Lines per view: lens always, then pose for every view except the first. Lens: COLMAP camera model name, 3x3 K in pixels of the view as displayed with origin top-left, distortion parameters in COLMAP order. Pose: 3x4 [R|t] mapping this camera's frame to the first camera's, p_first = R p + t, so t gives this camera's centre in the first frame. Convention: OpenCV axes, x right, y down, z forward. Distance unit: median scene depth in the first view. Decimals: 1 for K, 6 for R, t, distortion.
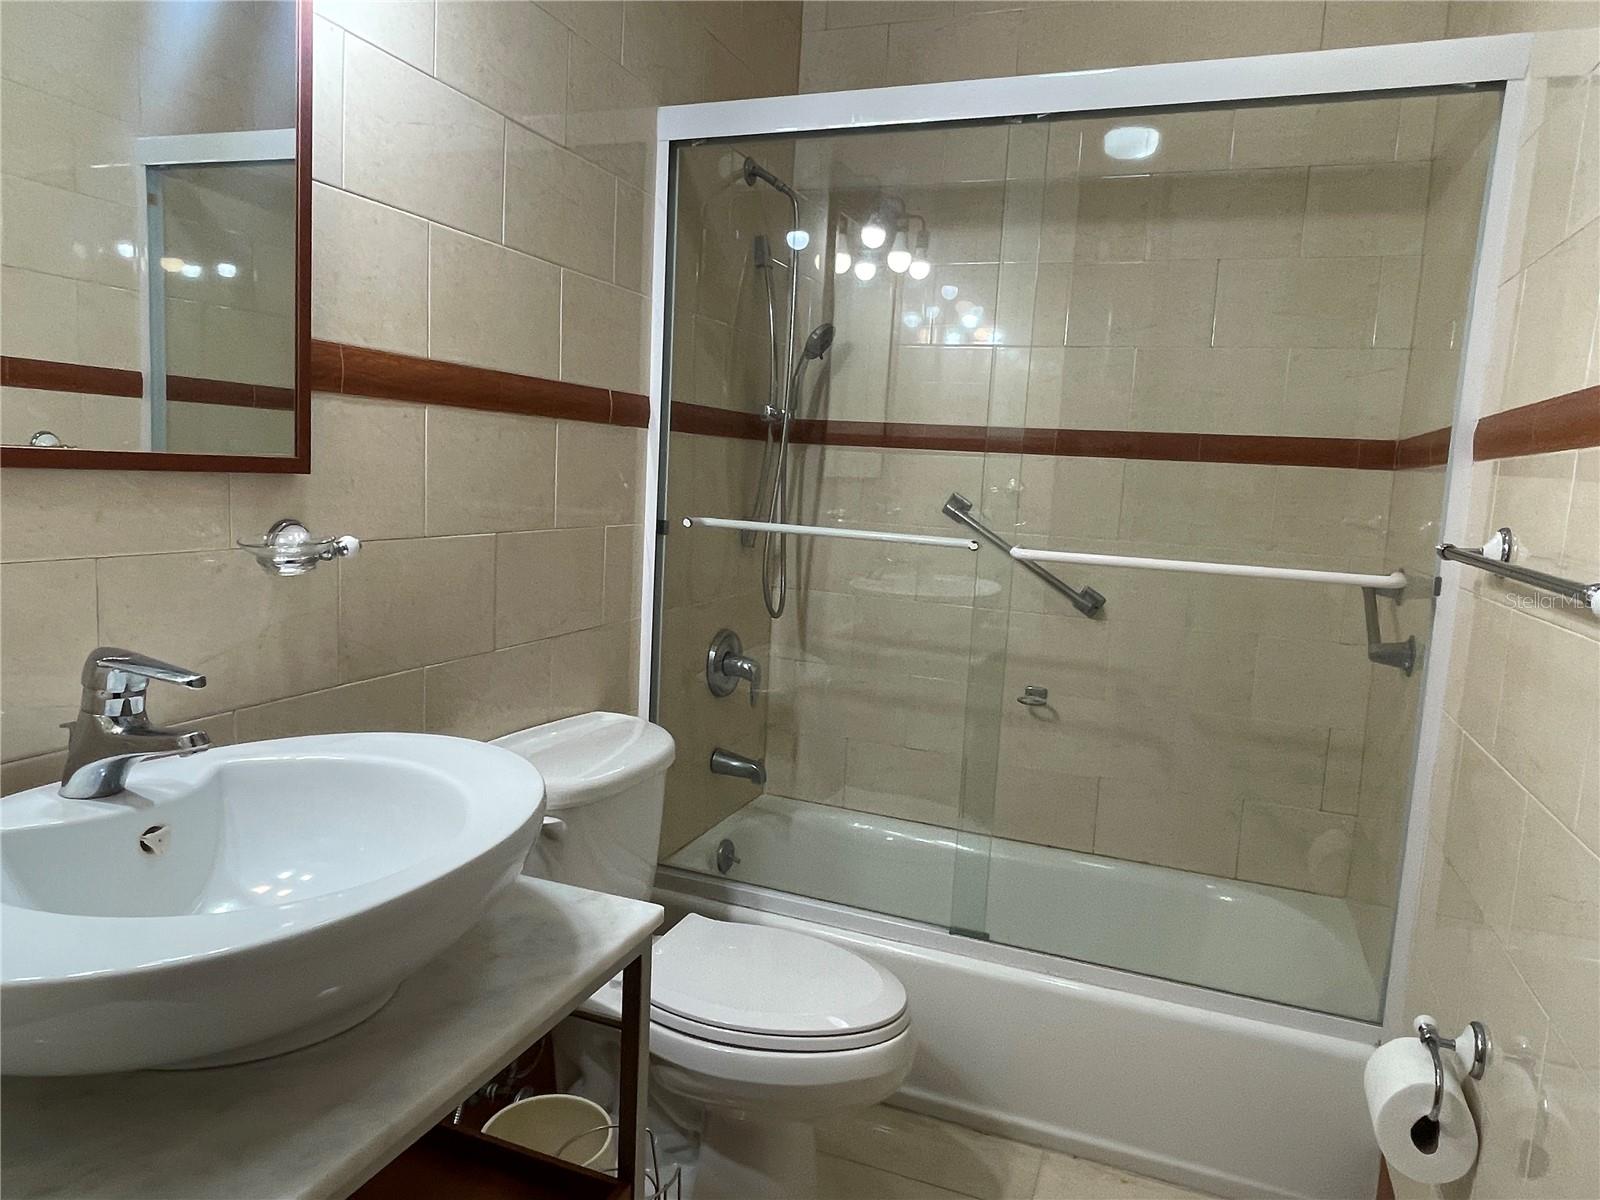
lens RADIAL K [[1031.7, 0, 800.0], [0, 1031.7, 600.0], [0, 0, 1]] dist [0.037136, -0.062773]
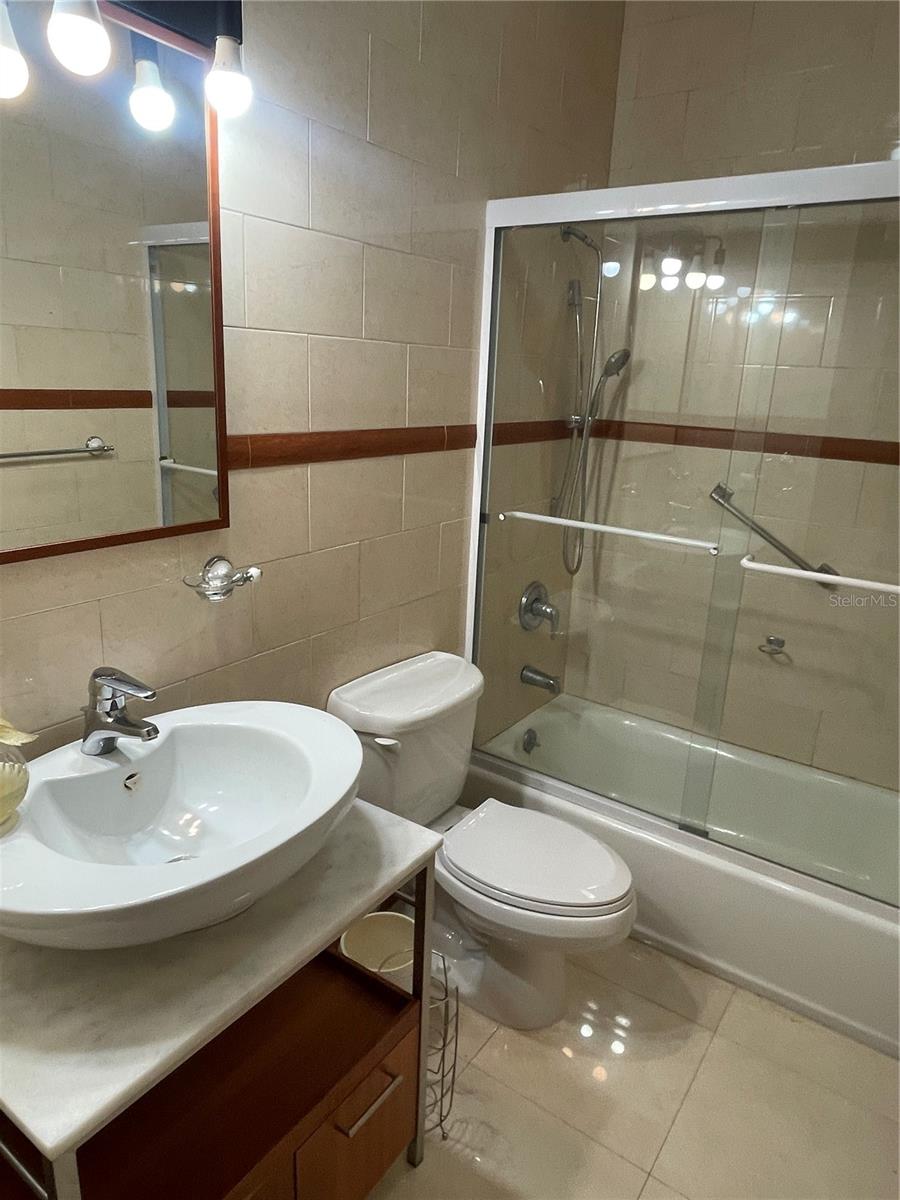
lens RADIAL K [[773.8, 0, 453.3], [0, 773.8, 593.2], [0, 0, 1]] dist [0.037136, -0.062773]
pose [[0.971420, 0.054627, -0.230995, 0.074425], [-0.020259, 0.988688, 0.148615, -0.131919], [0.236500, -0.139688, 0.961538, -0.018521]]
